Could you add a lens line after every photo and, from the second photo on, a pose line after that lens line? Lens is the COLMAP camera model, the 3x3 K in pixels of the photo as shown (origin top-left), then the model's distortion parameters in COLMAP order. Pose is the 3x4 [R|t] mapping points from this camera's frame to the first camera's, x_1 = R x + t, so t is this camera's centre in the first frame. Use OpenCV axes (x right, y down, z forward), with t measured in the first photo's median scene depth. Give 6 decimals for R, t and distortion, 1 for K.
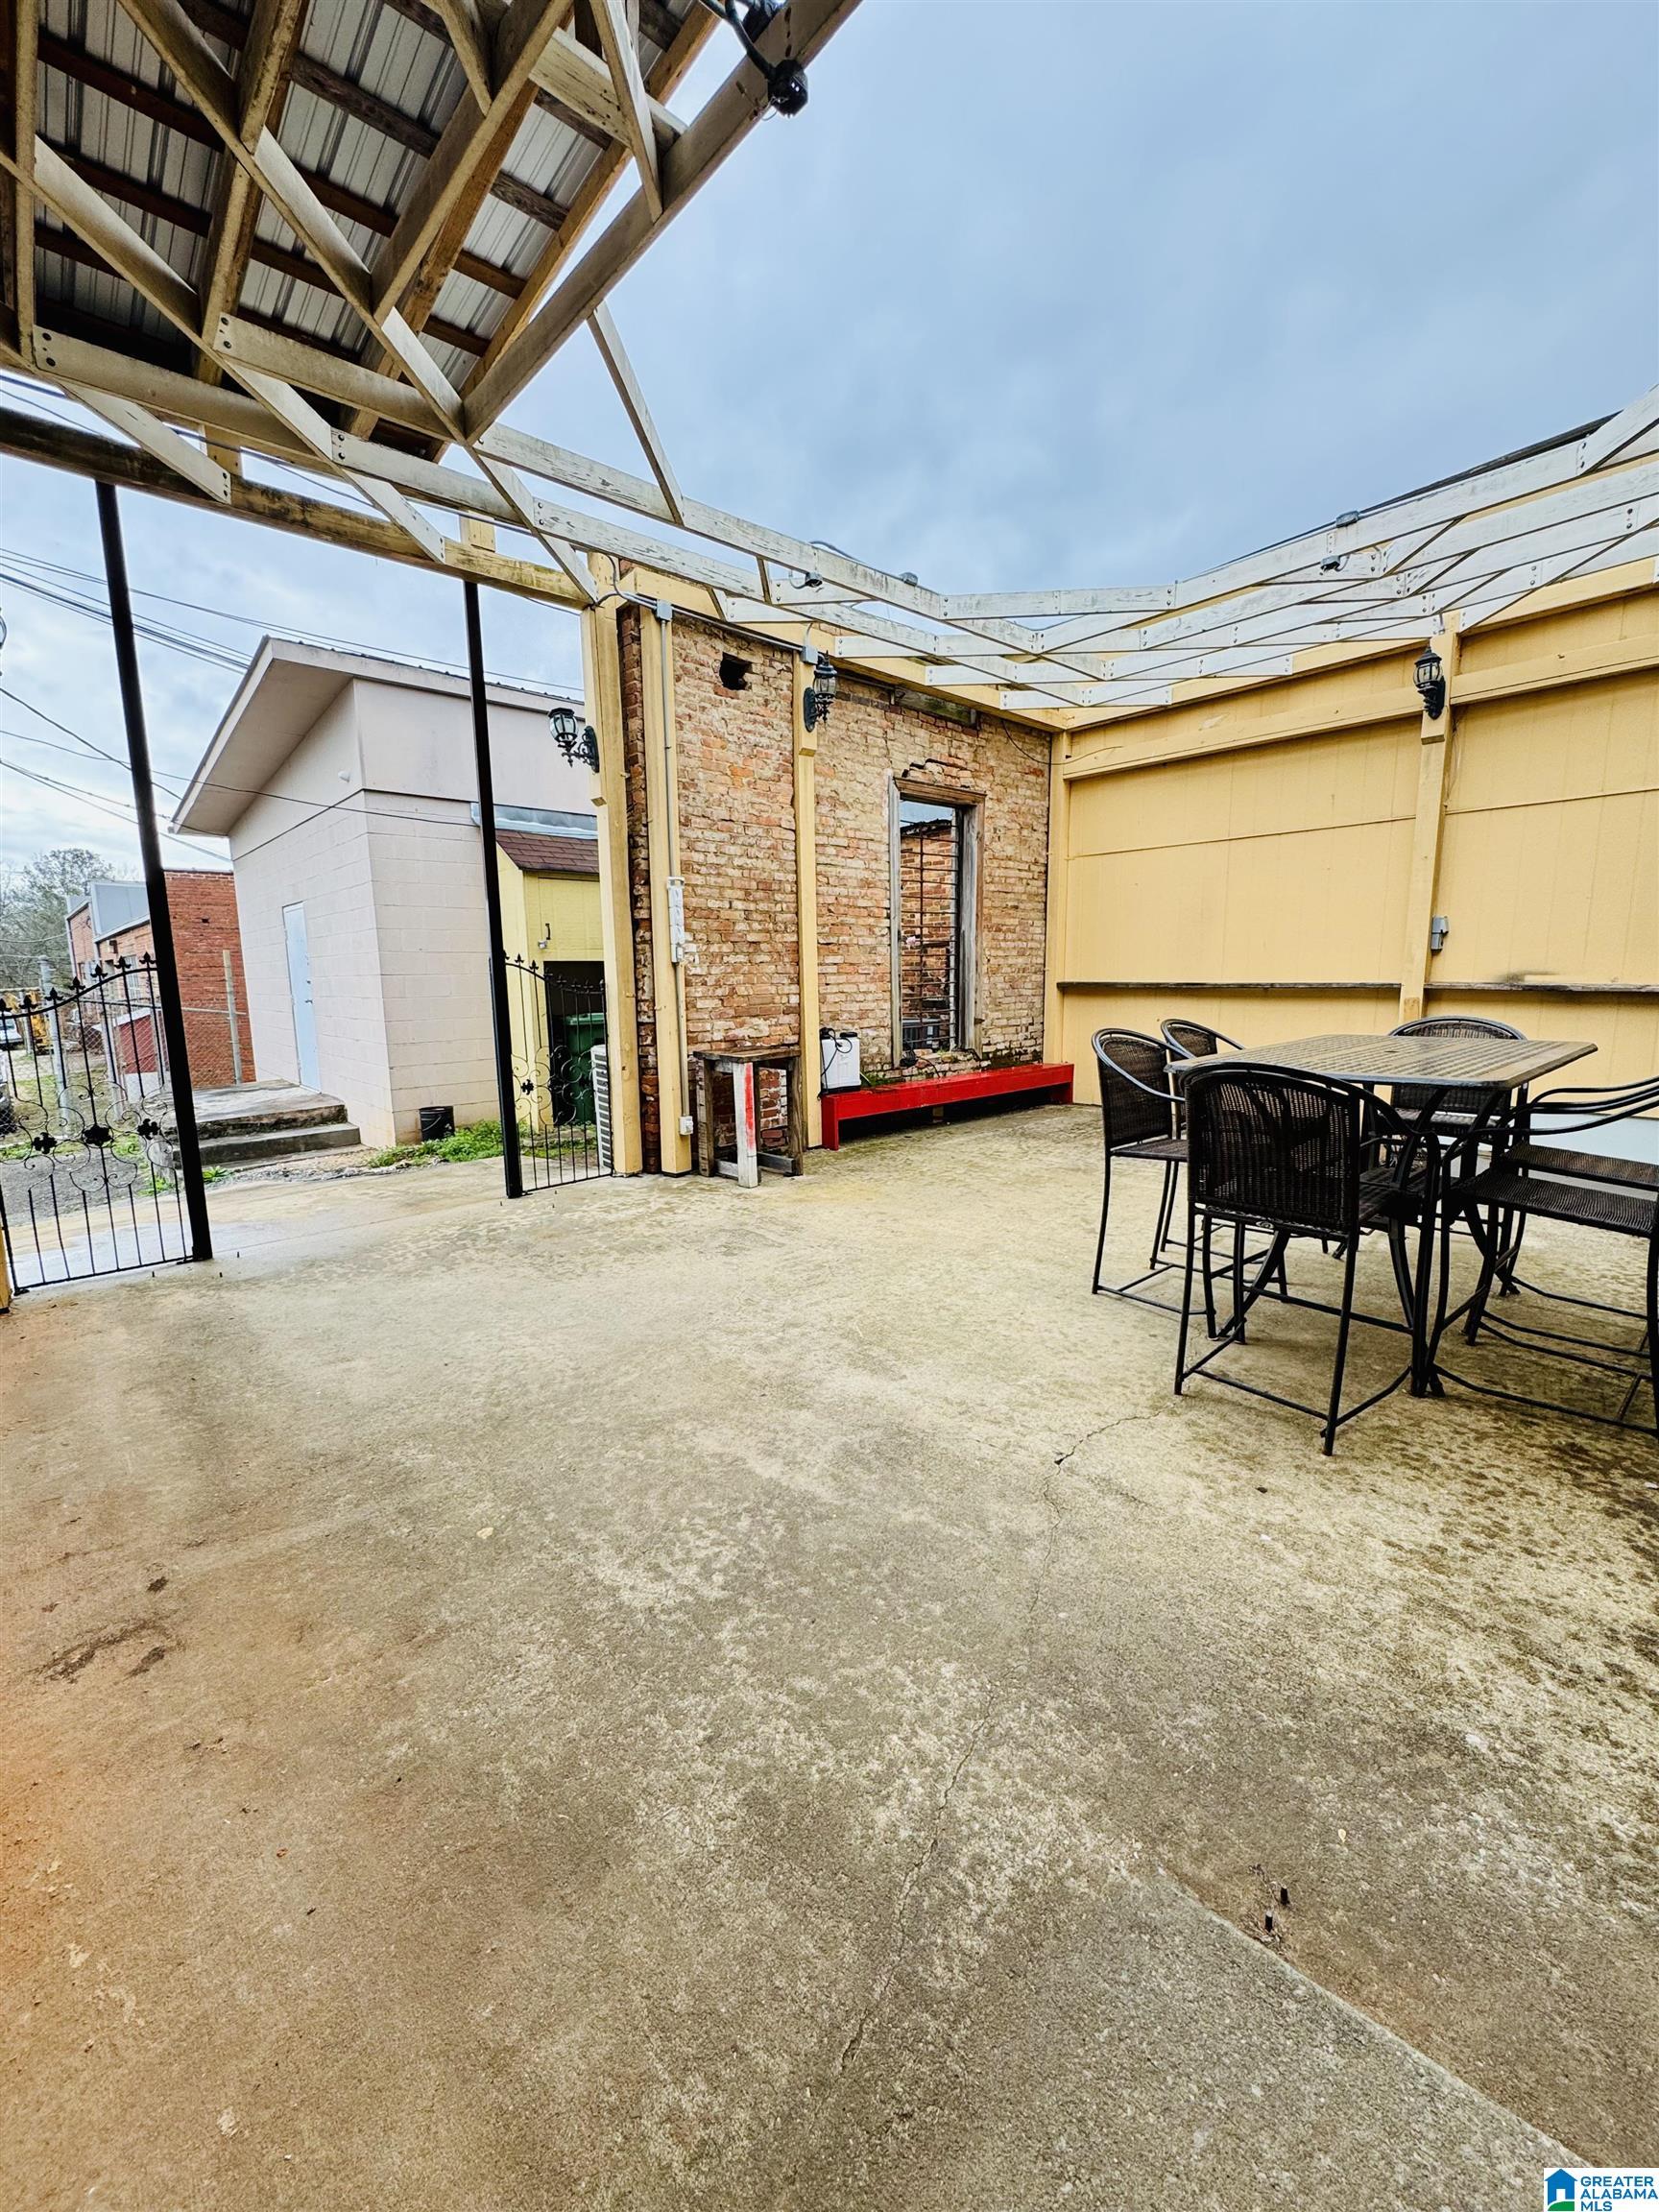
lens RADIAL K [[886.6, 0, 831.9], [0, 886.6, 1106.8], [0, 0, 1]] dist [-0.000952, -0.000351]
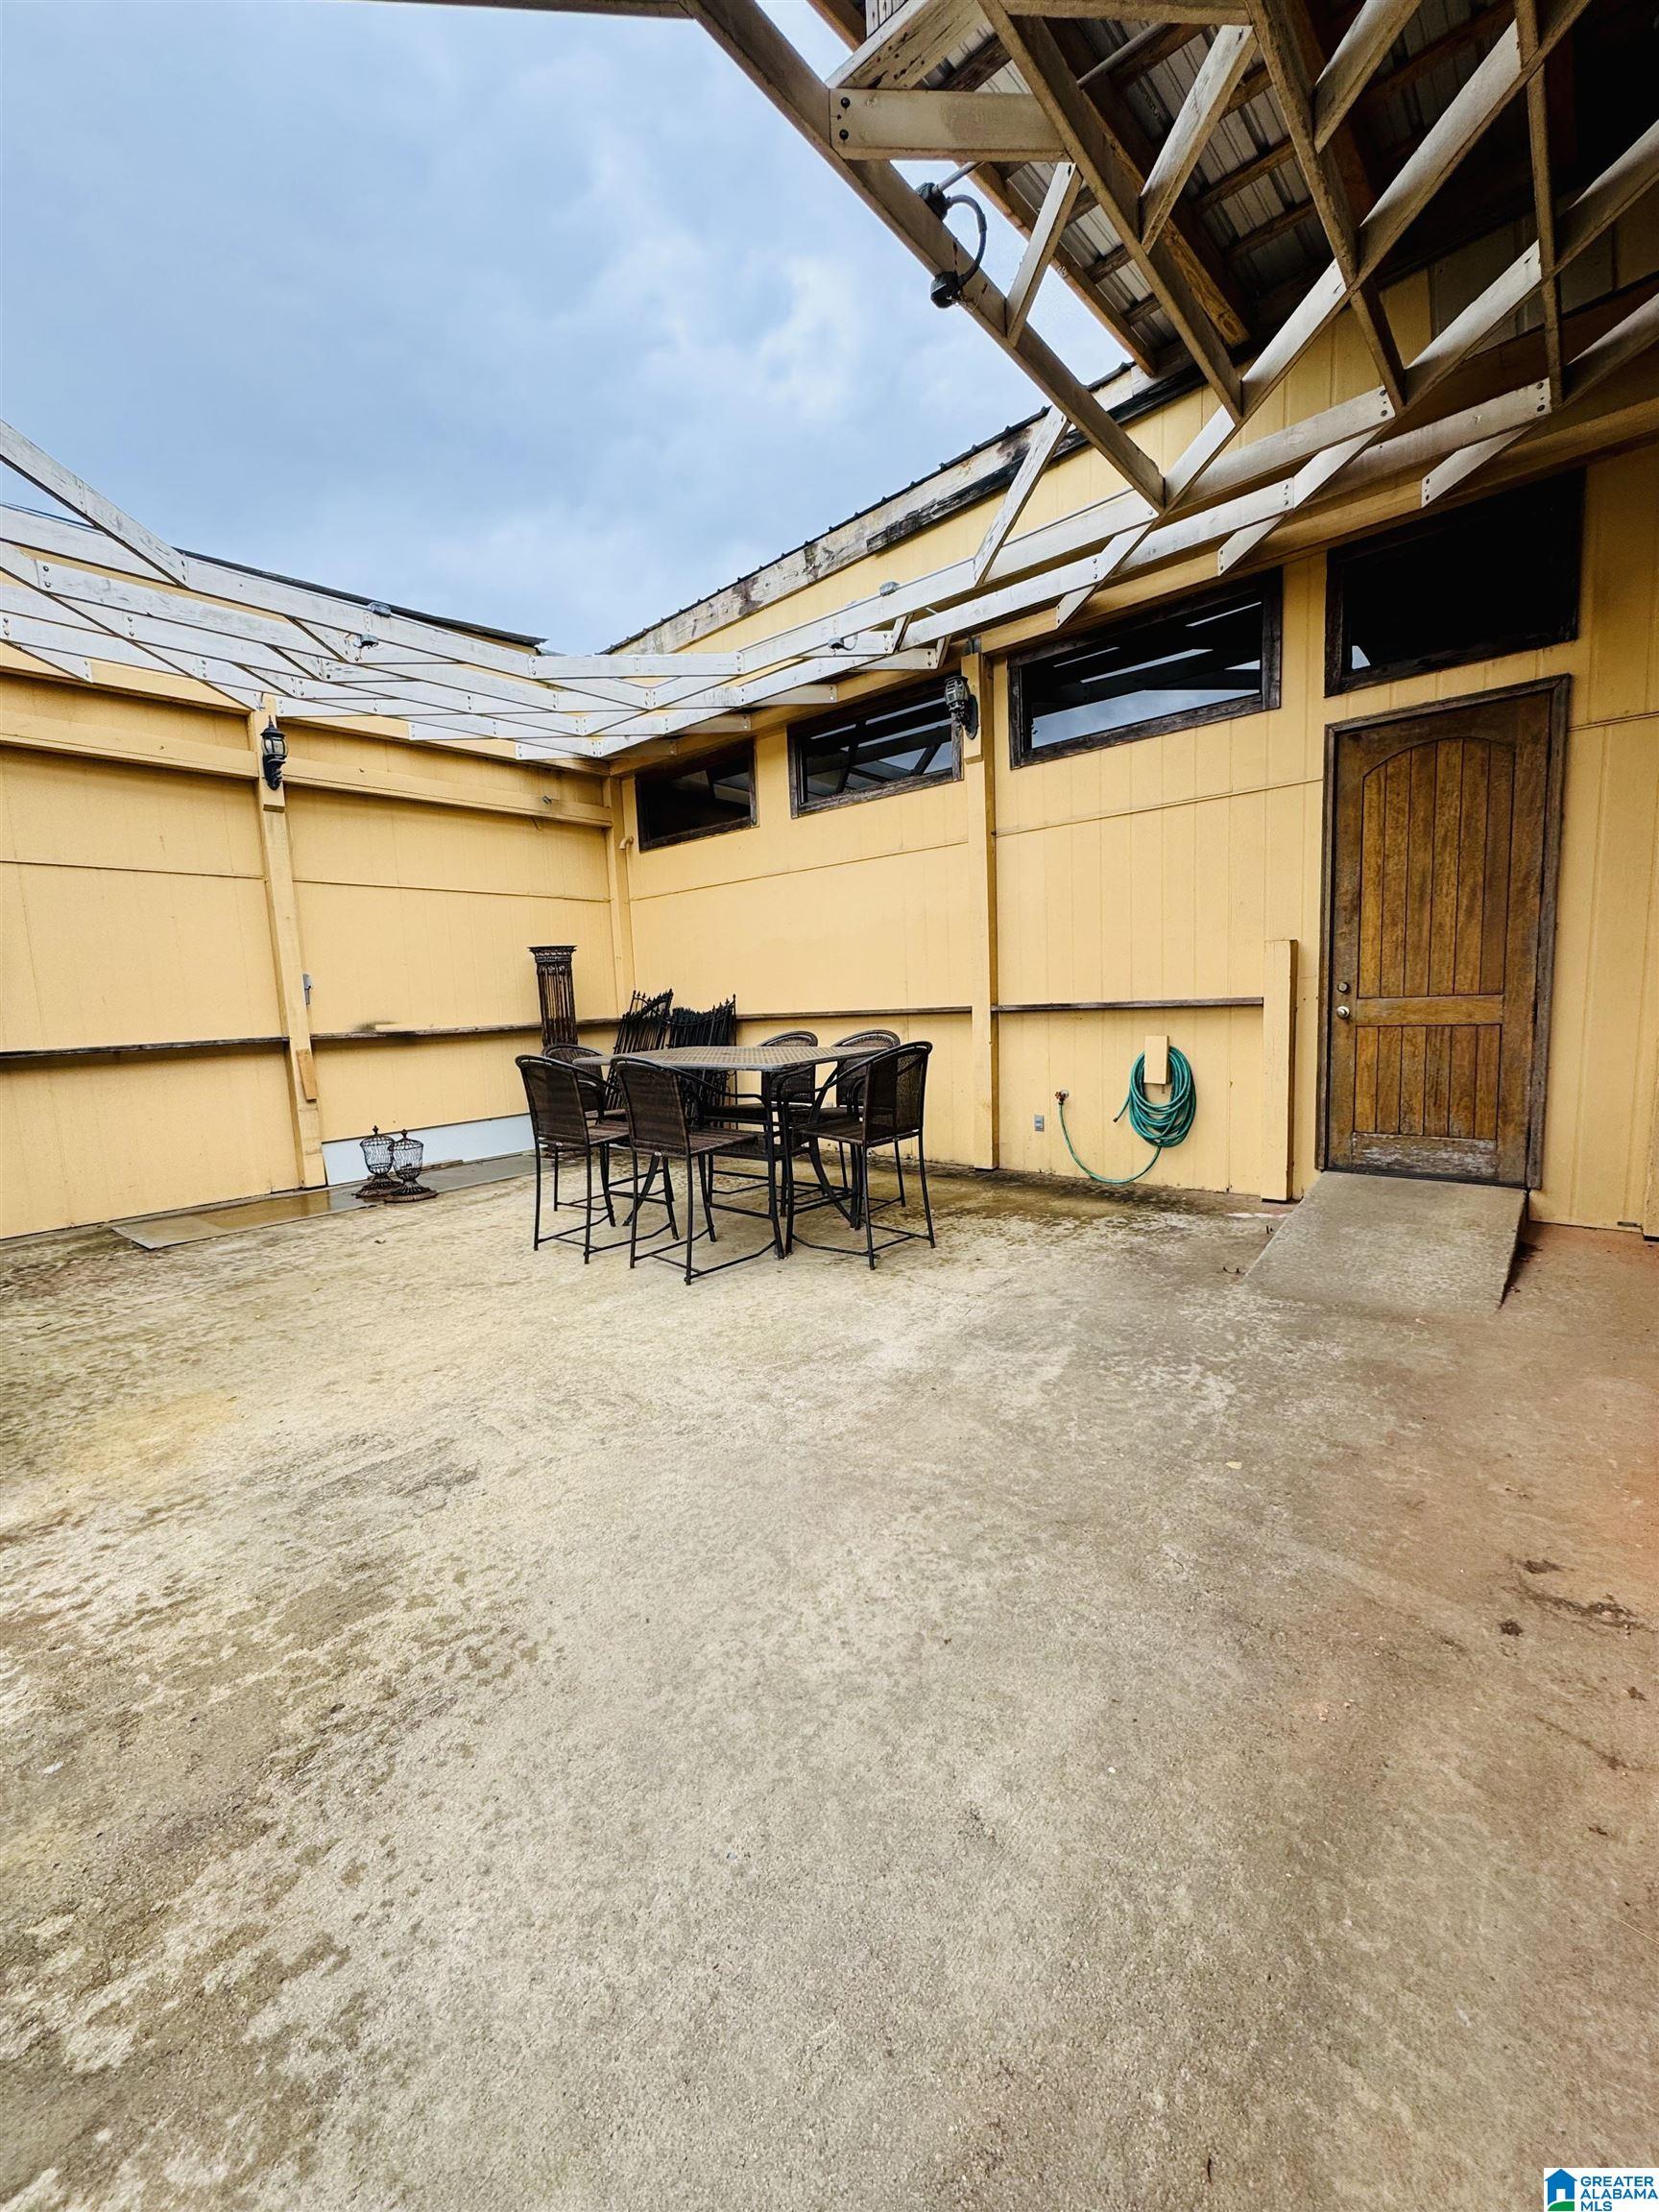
lens RADIAL K [[886.6, 0, 829.1], [0, 886.6, 1104.6], [0, 0, 1]] dist [-0.000952, -0.000351]
pose [[-0.133449, -0.098683, 0.986130, -1.029635], [0.195006, 0.972963, 0.123755, -0.147746], [-0.971681, 0.208816, -0.110597, 1.139077]]
